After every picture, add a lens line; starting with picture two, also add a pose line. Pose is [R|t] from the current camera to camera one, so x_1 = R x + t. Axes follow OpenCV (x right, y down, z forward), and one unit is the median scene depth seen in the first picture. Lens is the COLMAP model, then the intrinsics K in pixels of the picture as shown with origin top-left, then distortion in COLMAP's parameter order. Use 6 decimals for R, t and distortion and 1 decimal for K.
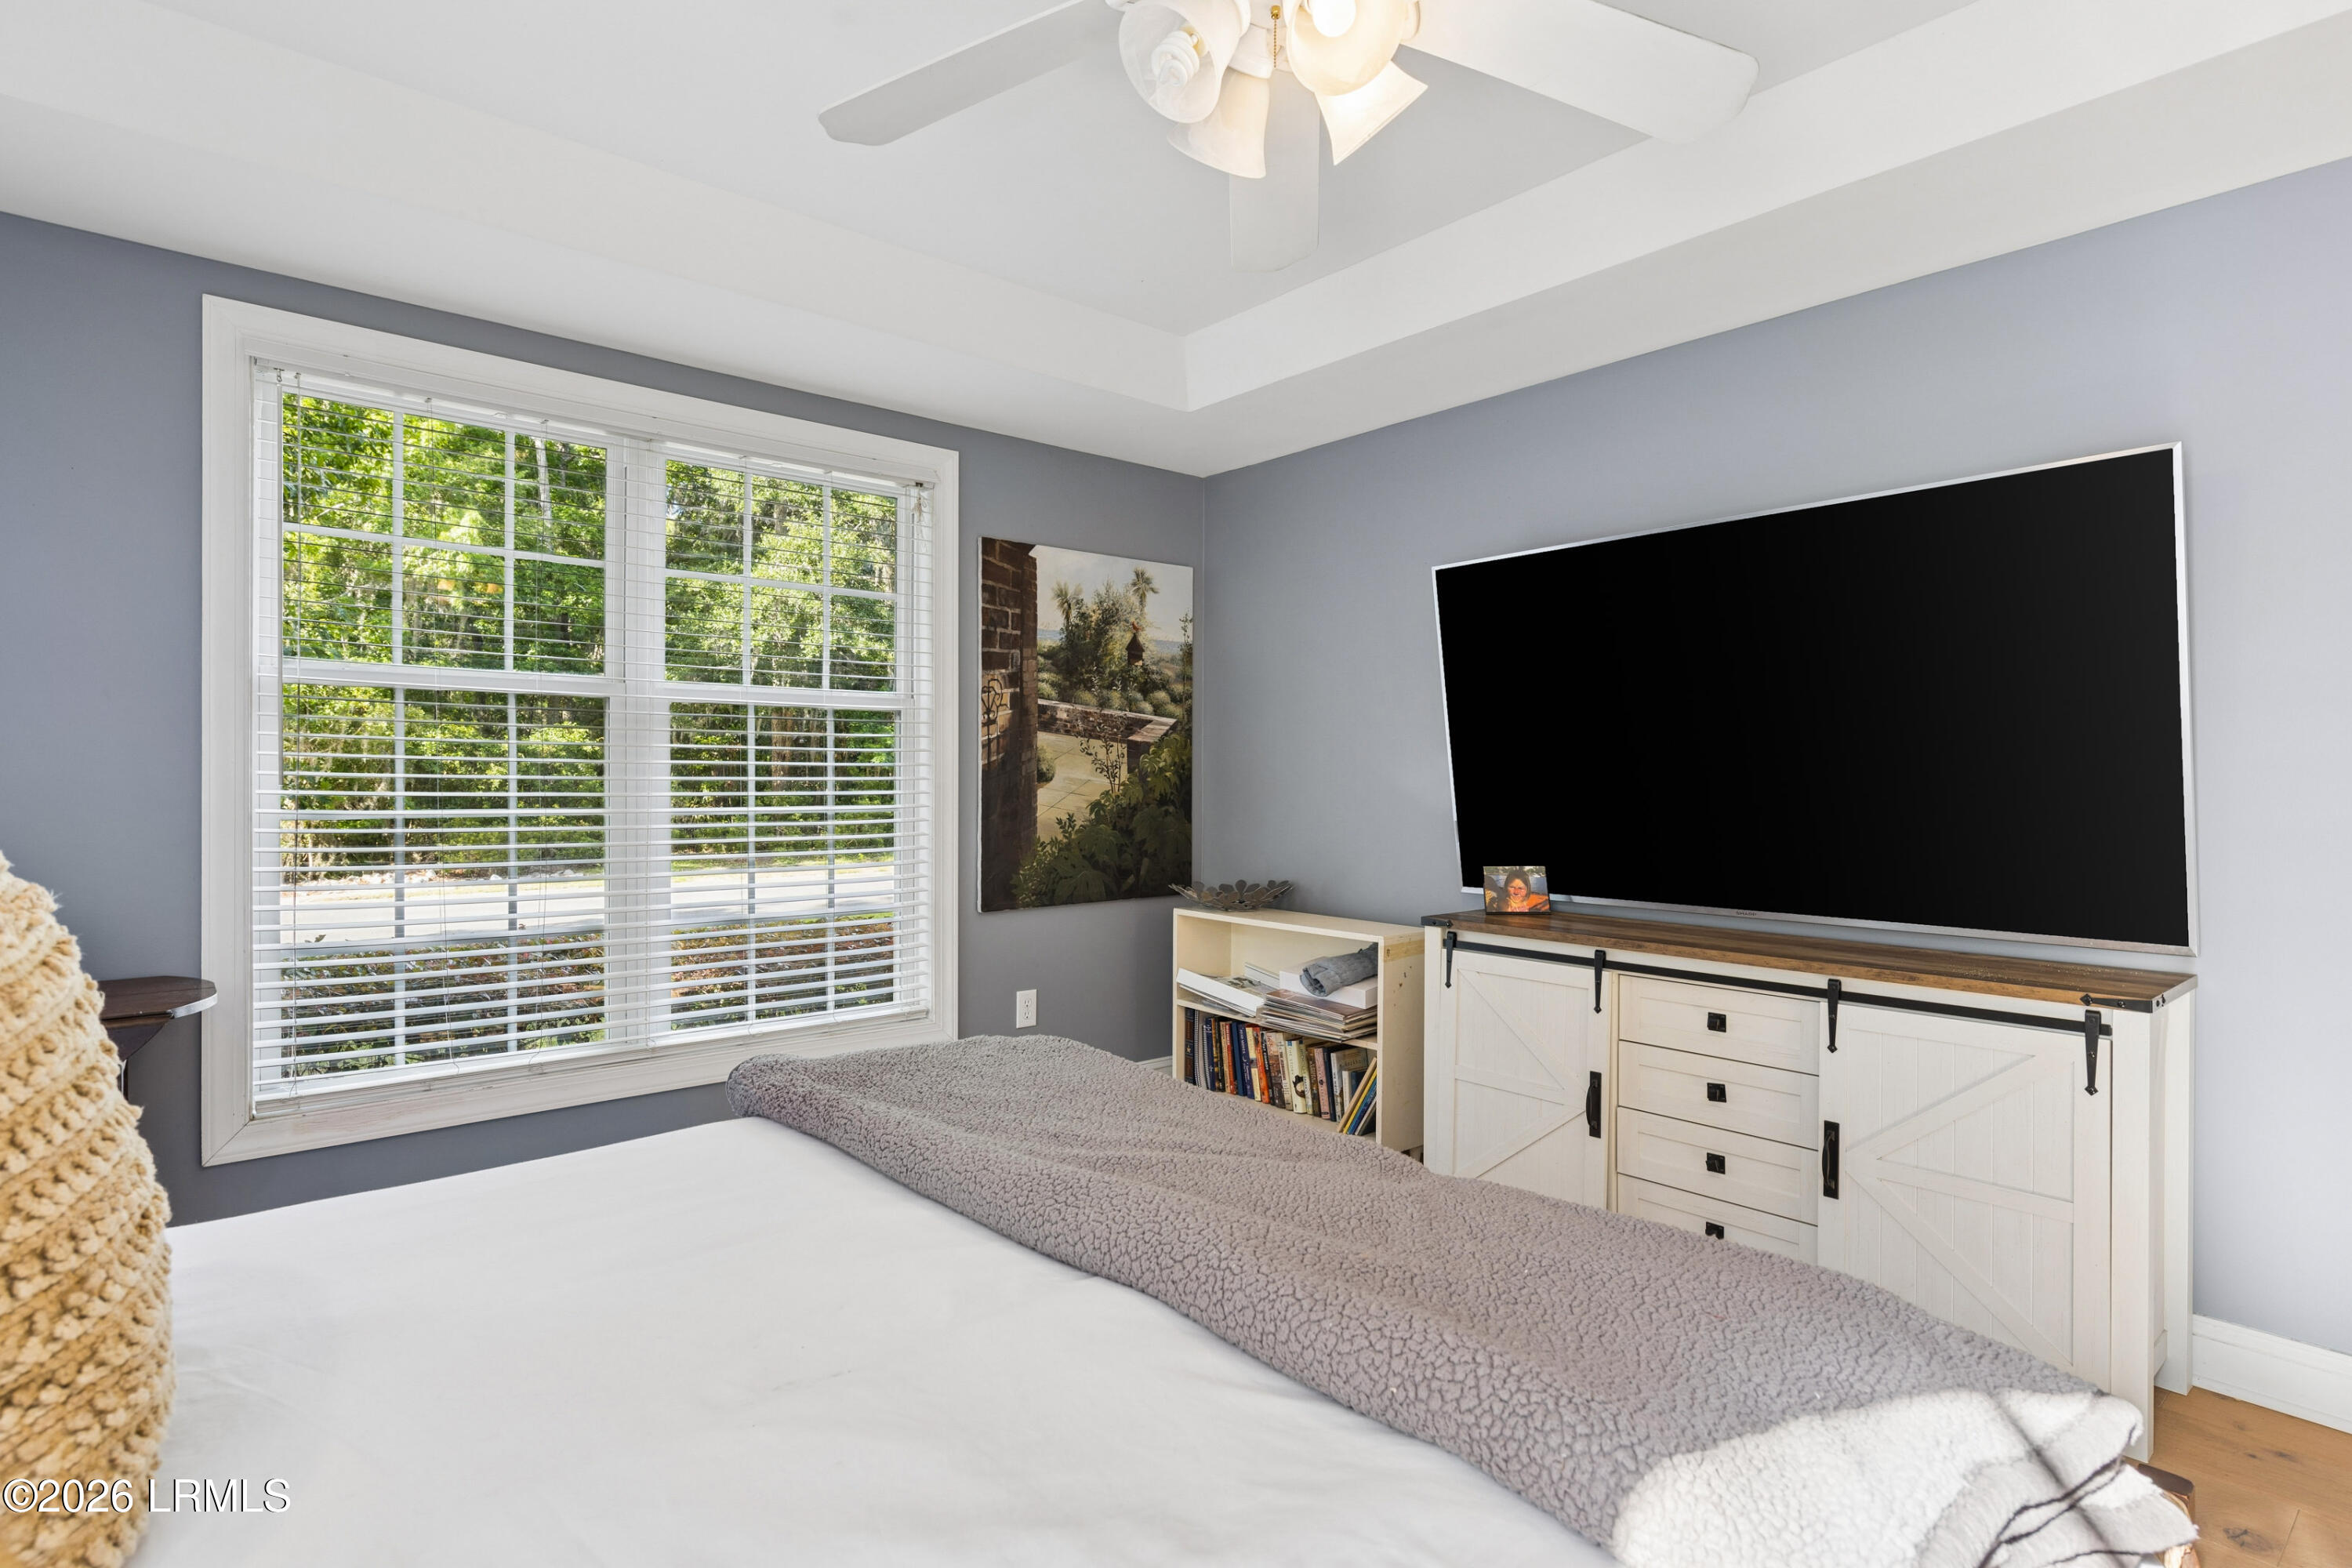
lens RADIAL K [[1187.3, 0, 1176.5], [0, 1187.3, 769.2], [0, 0, 1]] dist [0.004013, -0.000057]
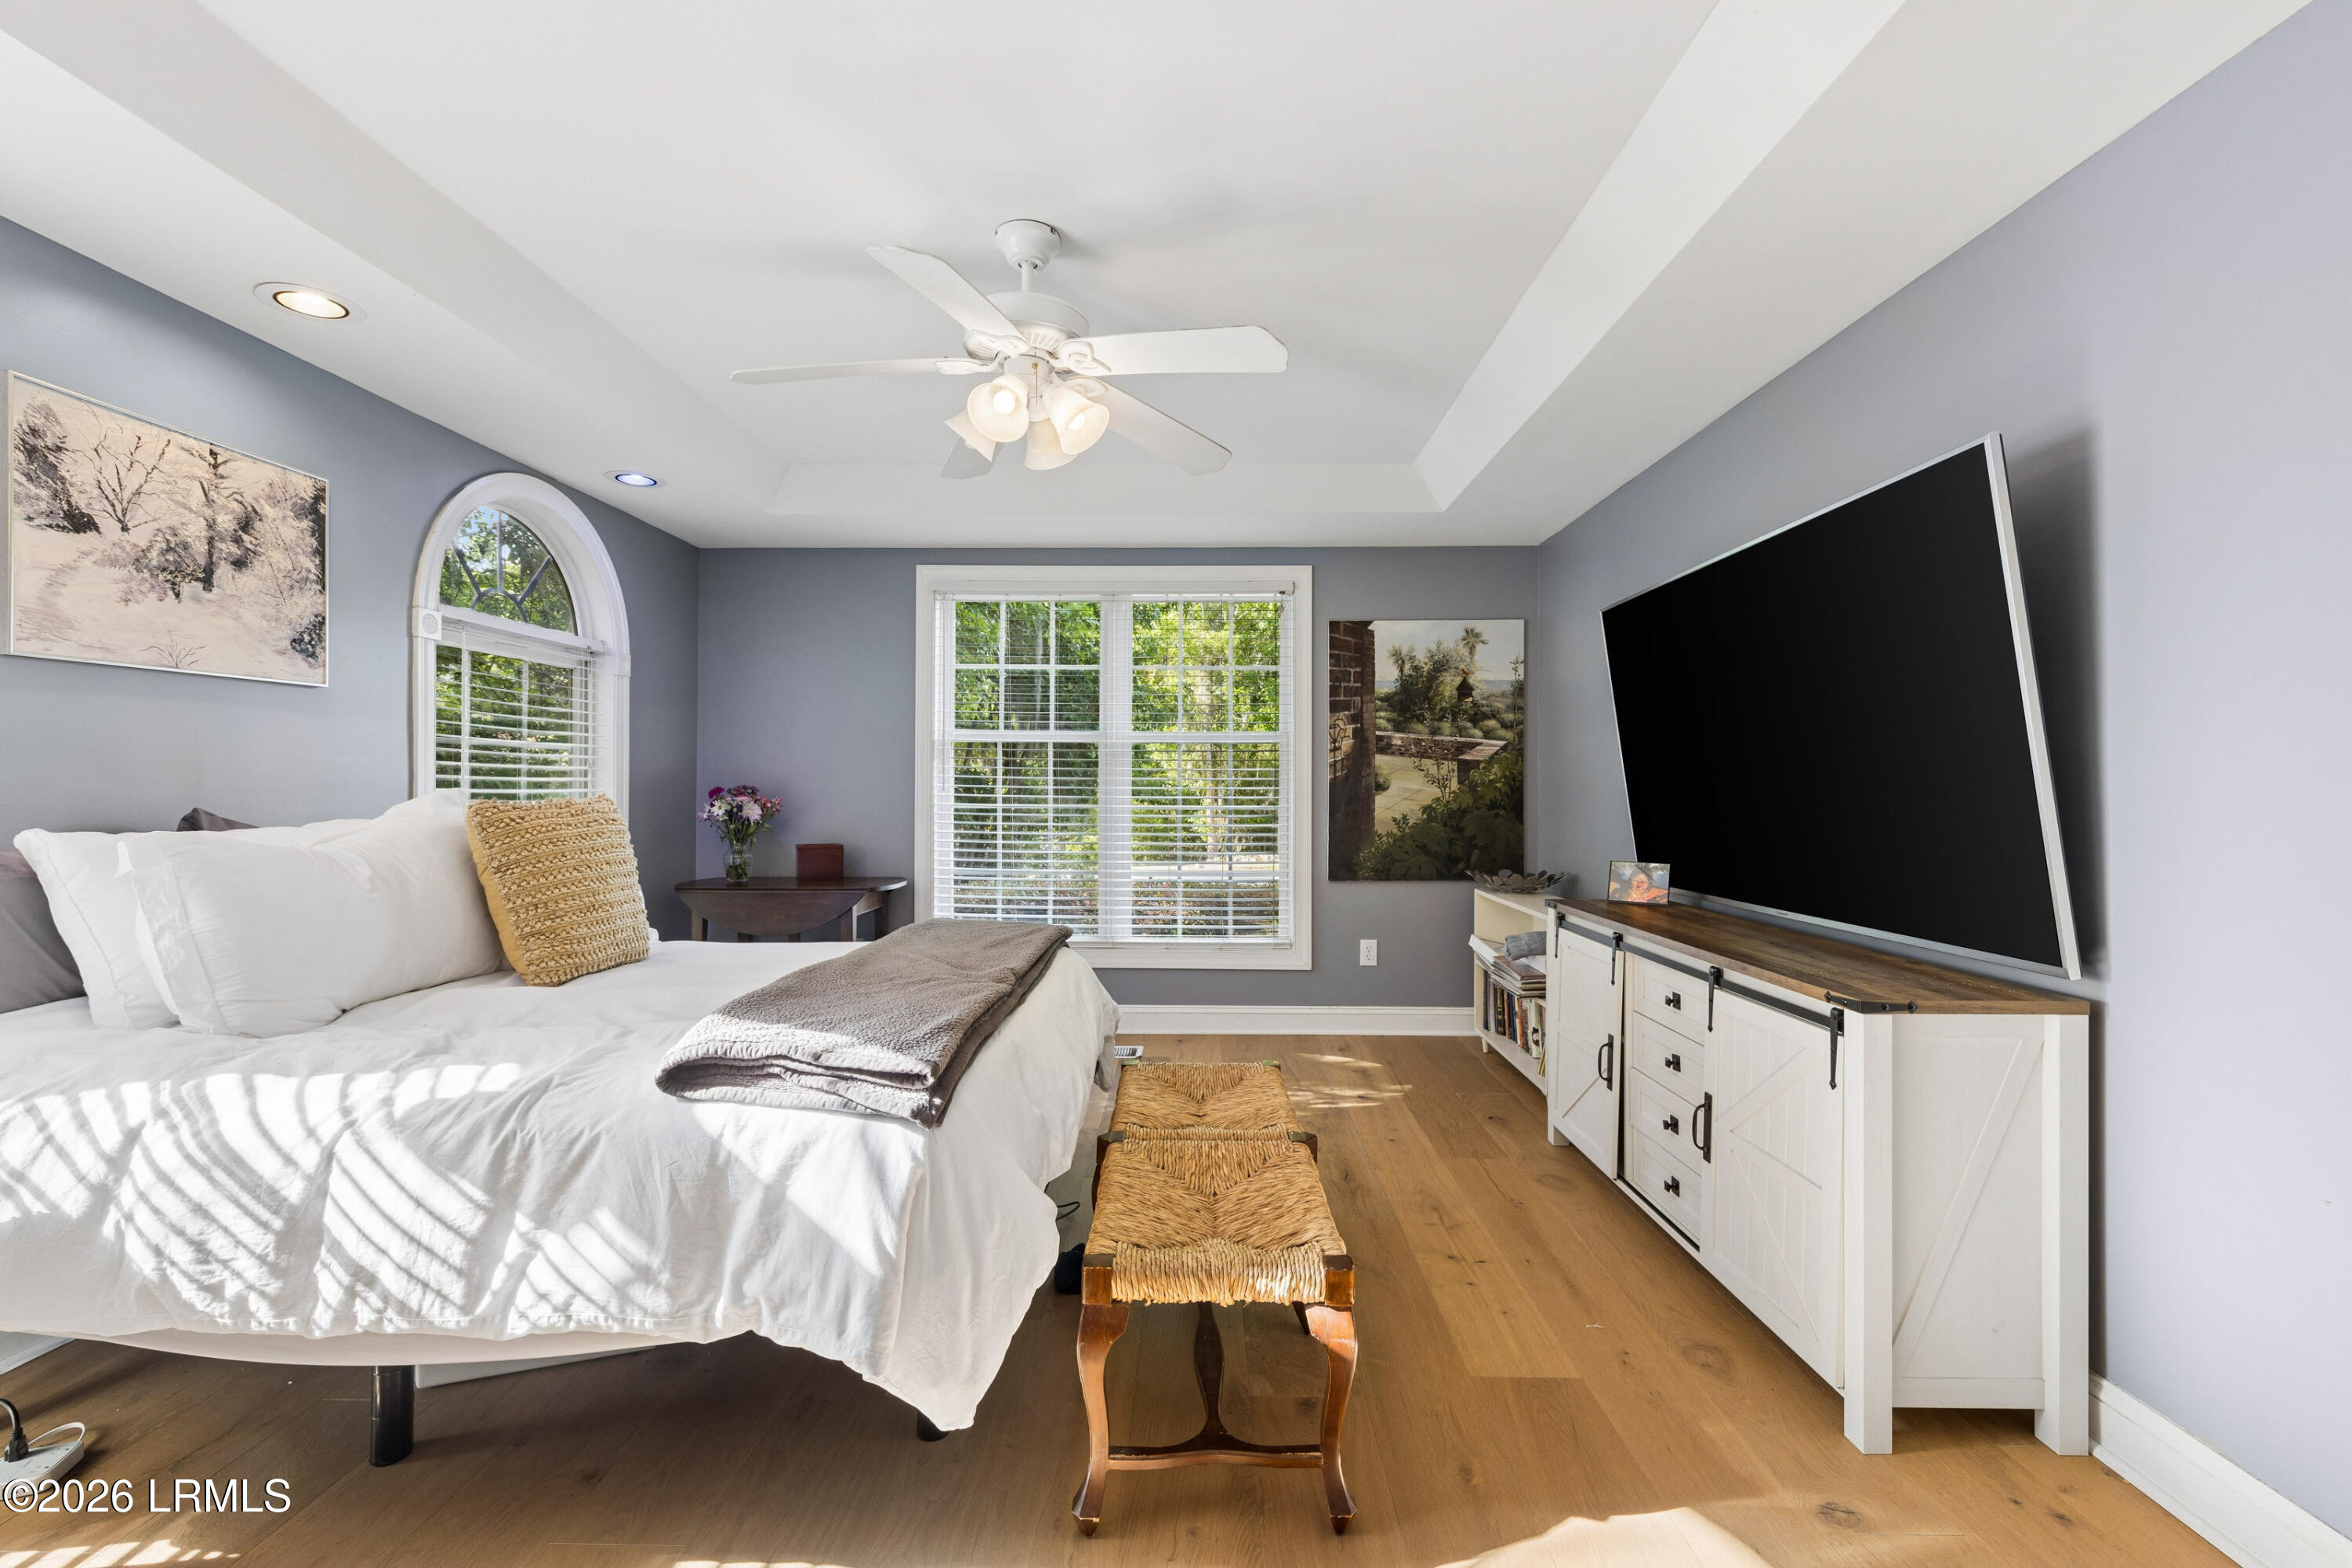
lens RADIAL K [[978.9, 0, 1173.2], [0, 978.9, 778.0], [0, 0, 1]] dist [0.004221, -0.000760]
pose [[0.745769, -0.006821, -0.666170, 0.464295], [0.003464, 0.999974, -0.006361, 0.002340], [0.666195, 0.002436, 0.745773, -0.014378]]
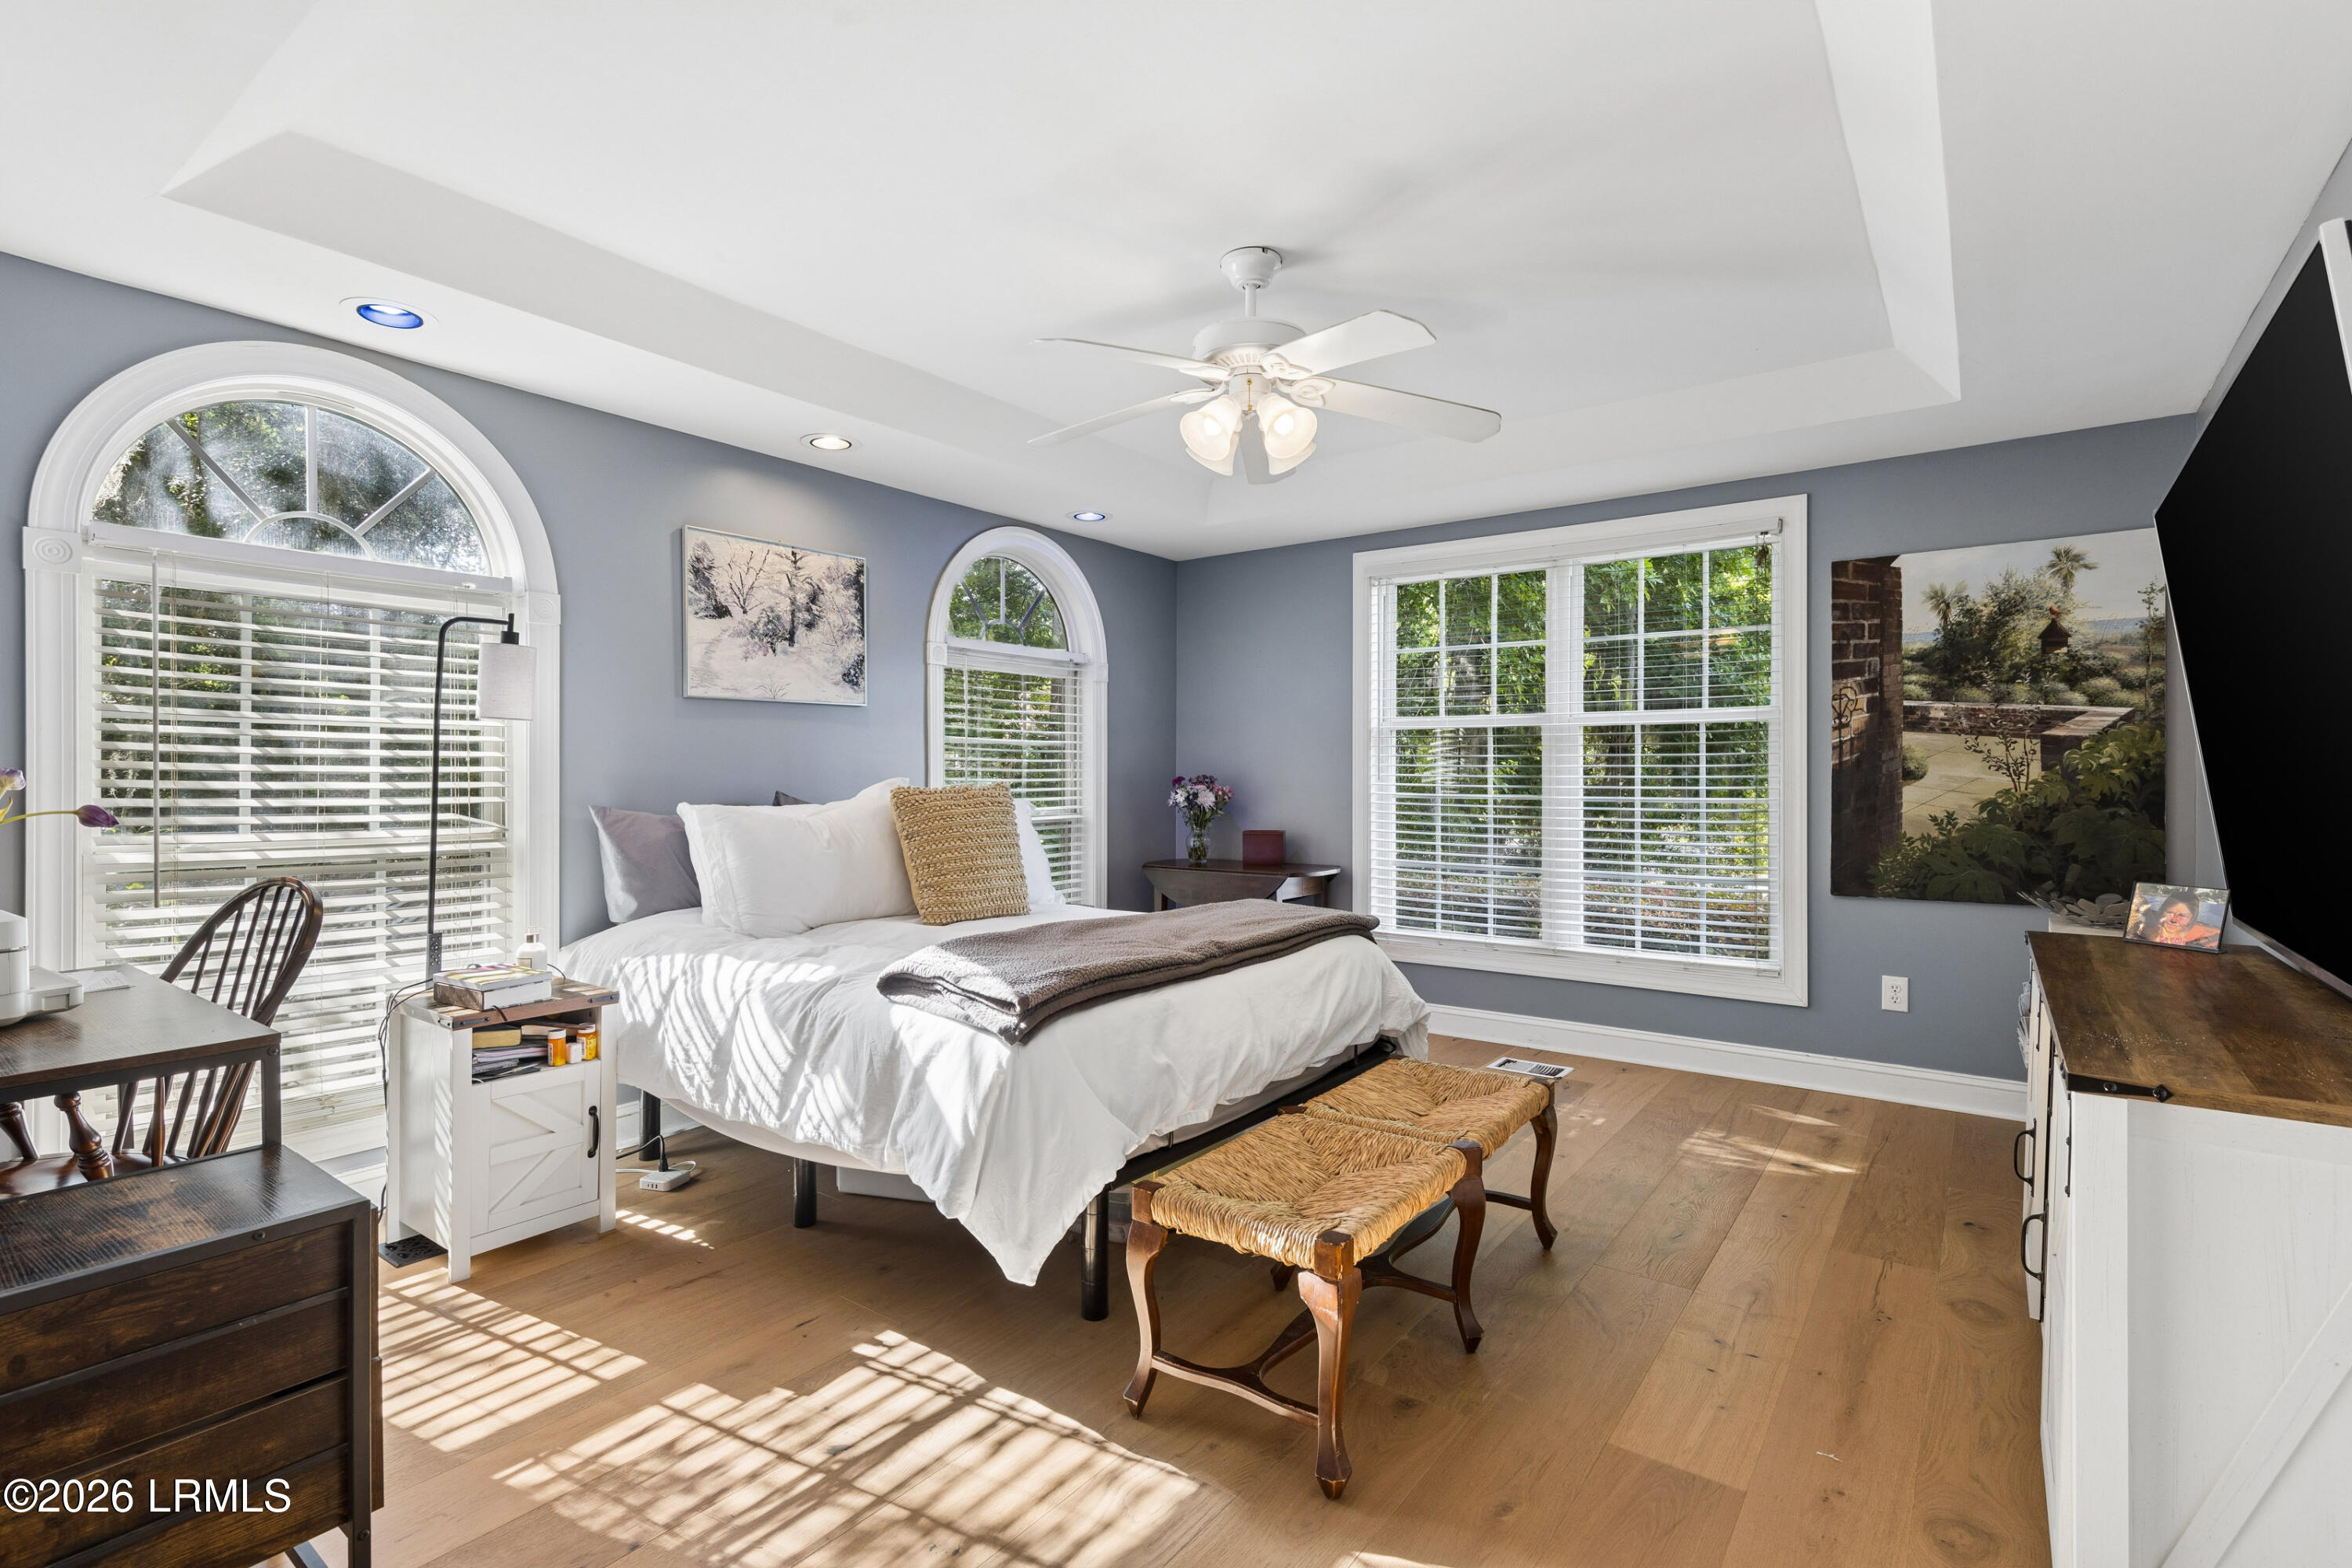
lens RADIAL K [[1088.7, 0, 1182.0], [0, 1088.7, 772.3], [0, 0, 1]] dist [0.004698, 0.000706]
pose [[0.226000, -0.005586, -0.974111, 0.669830], [0.006589, 0.999969, -0.004206, 0.003956], [0.974105, -0.005468, 0.226030, 0.157390]]
